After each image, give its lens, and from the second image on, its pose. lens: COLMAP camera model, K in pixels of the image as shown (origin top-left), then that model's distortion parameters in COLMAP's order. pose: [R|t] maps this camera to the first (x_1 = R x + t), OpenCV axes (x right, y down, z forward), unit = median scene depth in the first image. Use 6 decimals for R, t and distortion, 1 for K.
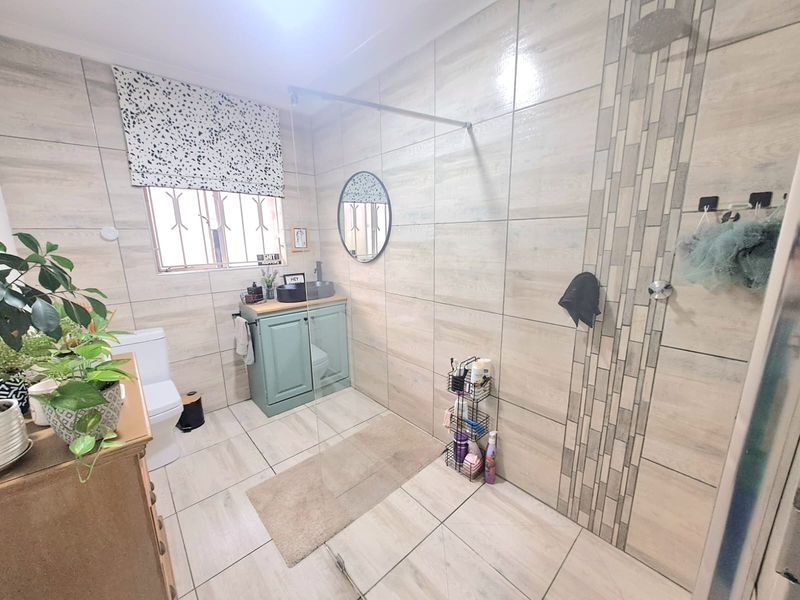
lens RADIAL K [[315.6, 0, 399.1], [0, 315.6, 302.1], [0, 0, 1]] dist [0.000490, -0.000118]
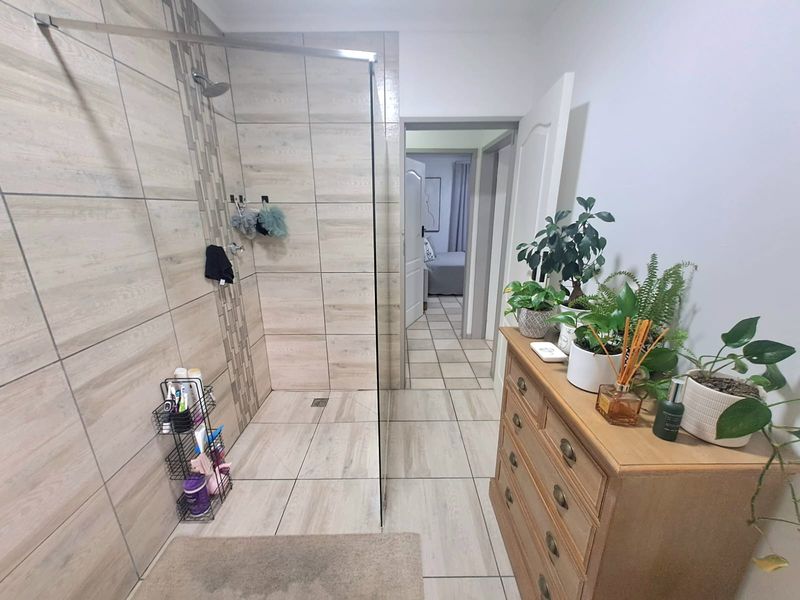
lens RADIAL K [[315.6, 0, 400.6], [0, 315.6, 301.5], [0, 0, 1]] dist [0.000490, -0.000118]
pose [[-0.741988, -0.172475, 0.647847, -0.733195], [0.152565, 0.897545, 0.413686, -0.258093], [-0.652822, 0.405790, -0.639654, 1.200959]]
